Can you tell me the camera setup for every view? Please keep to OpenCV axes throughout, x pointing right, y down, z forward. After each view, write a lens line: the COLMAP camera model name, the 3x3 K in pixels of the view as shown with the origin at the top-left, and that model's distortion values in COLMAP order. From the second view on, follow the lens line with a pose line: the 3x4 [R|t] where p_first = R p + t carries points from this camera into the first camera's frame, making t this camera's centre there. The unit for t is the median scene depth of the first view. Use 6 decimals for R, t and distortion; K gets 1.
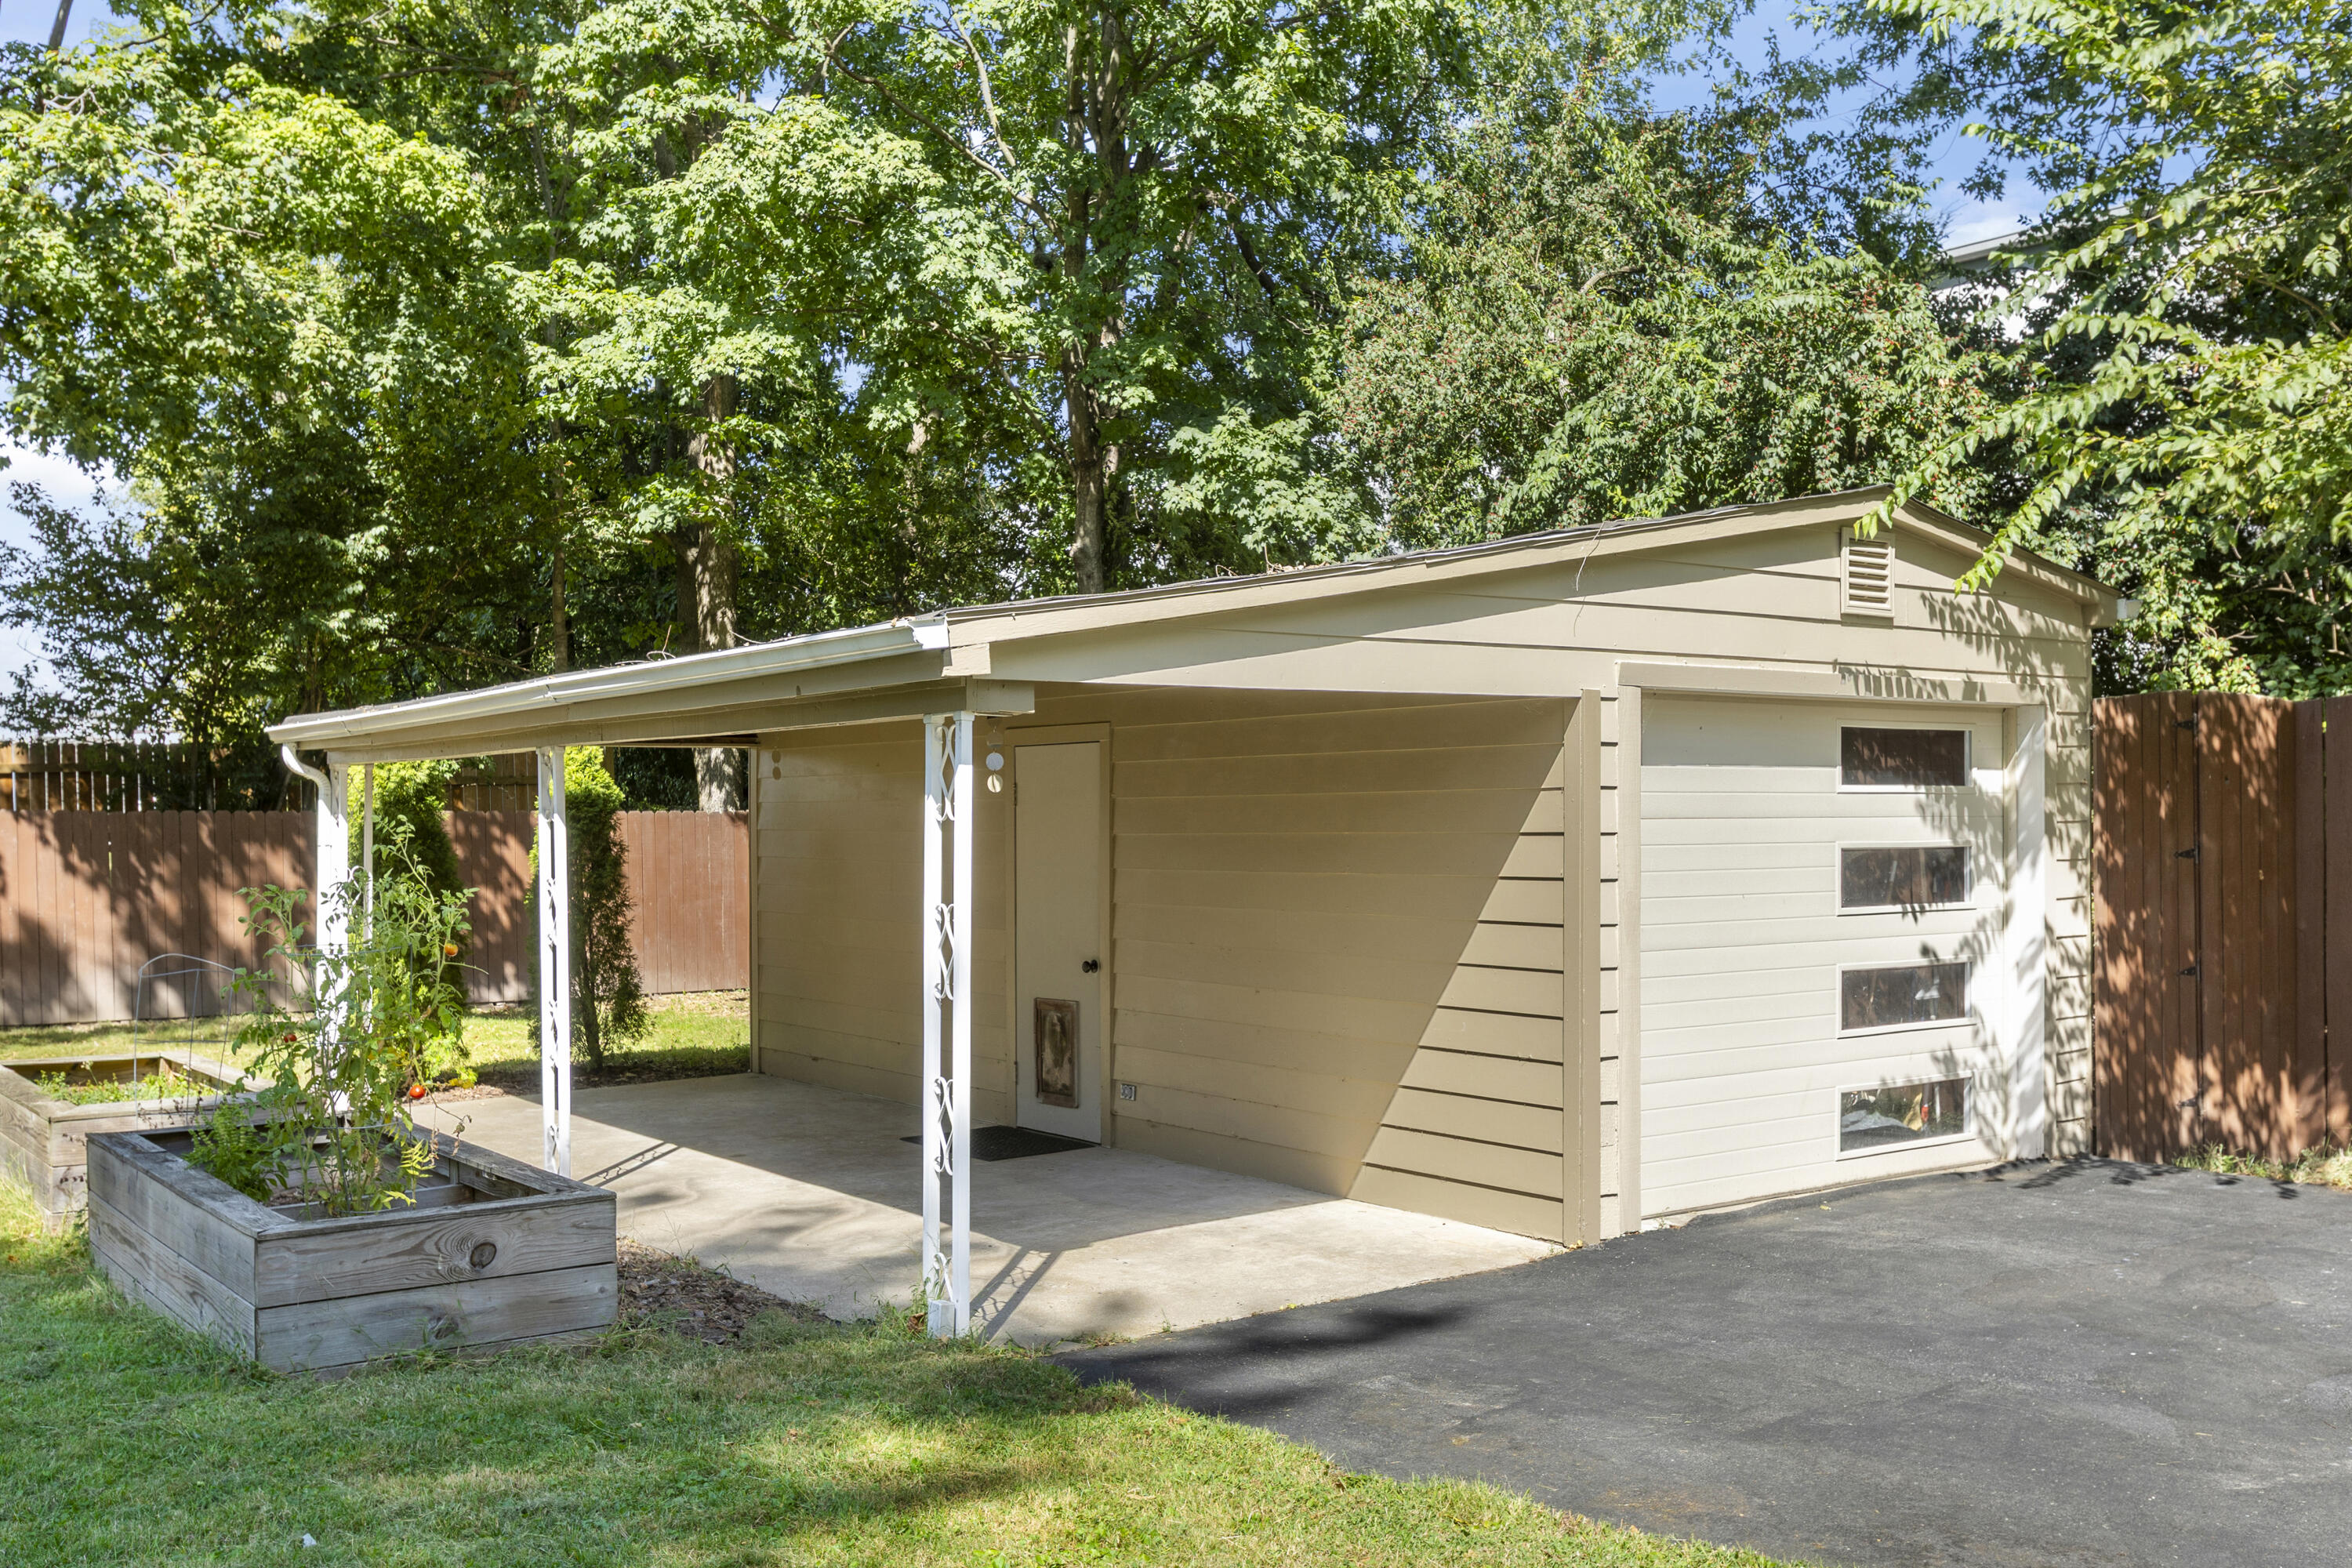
lens RADIAL K [[2190.9, 0, 1180.7], [0, 2190.9, 806.7], [0, 0, 1]] dist [0.006946, 0.000000]
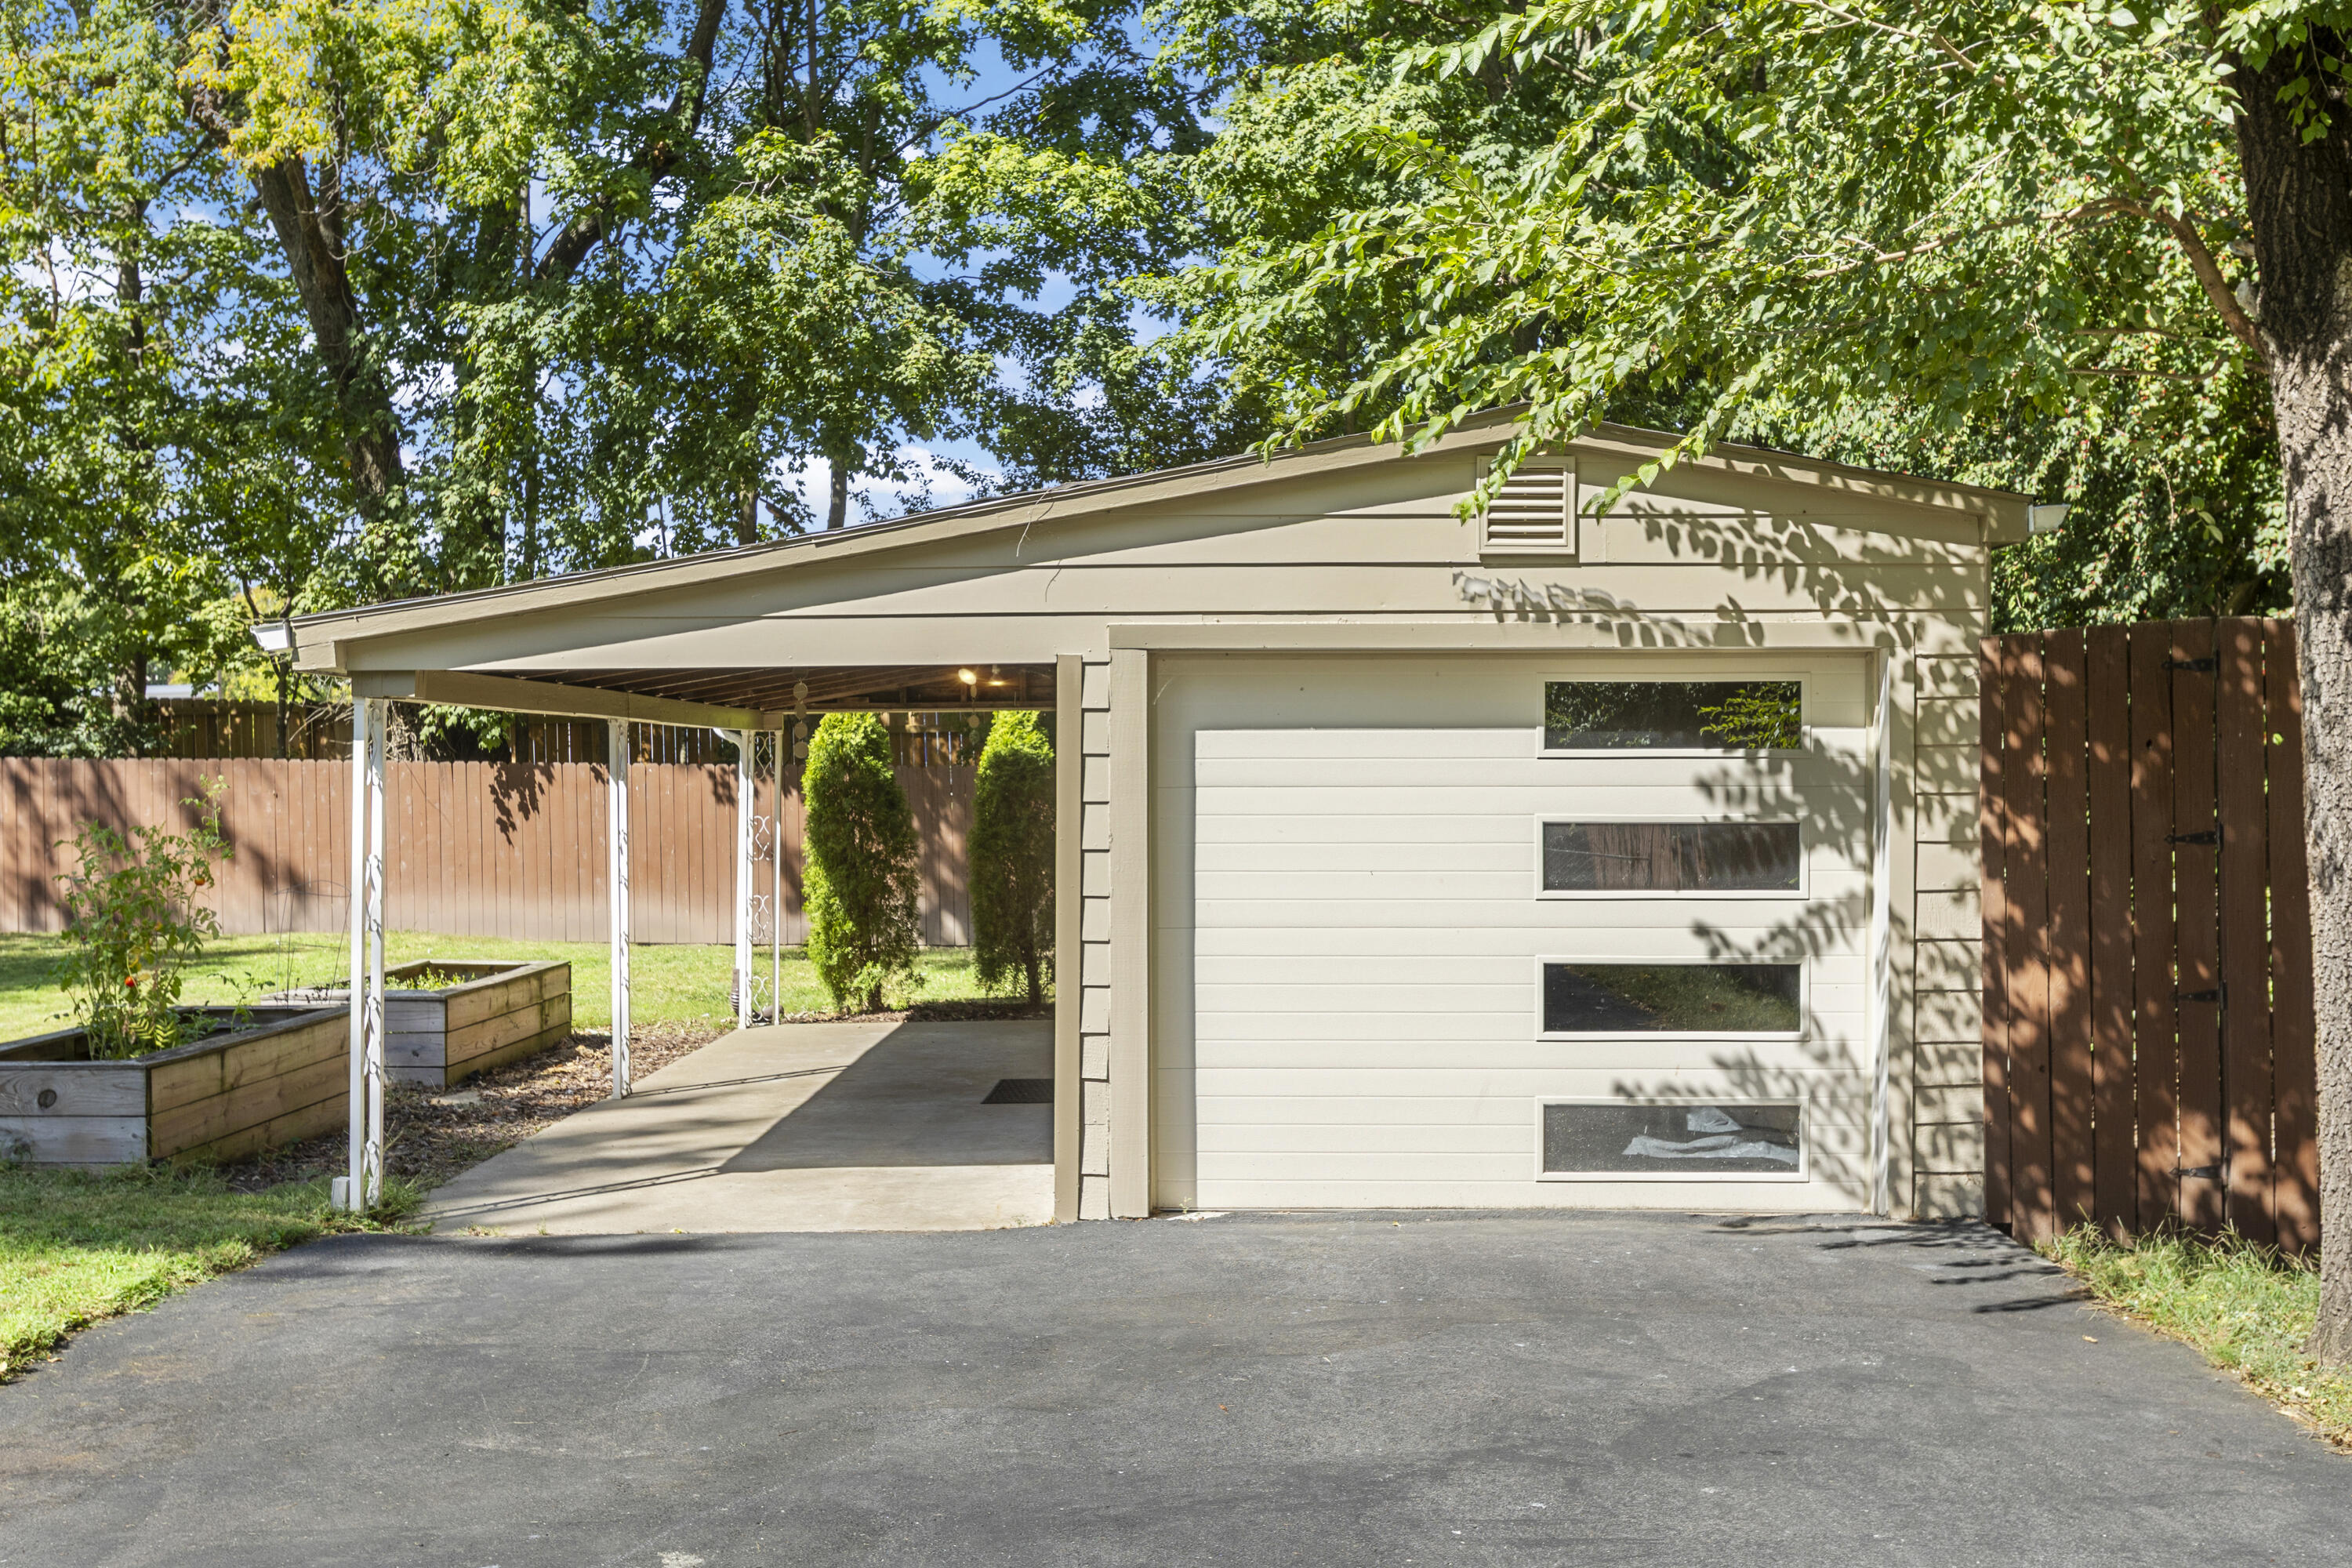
lens RADIAL K [[2269.6, 0, 1176.7], [0, 2269.6, 764.3], [0, 0, 1]] dist [0.041686, 0.000000]
pose [[0.806951, -0.000556, -0.590618, 0.392502], [0.004529, 0.999976, 0.005246, -0.004958], [0.590601, -0.006908, 0.806934, 0.102421]]
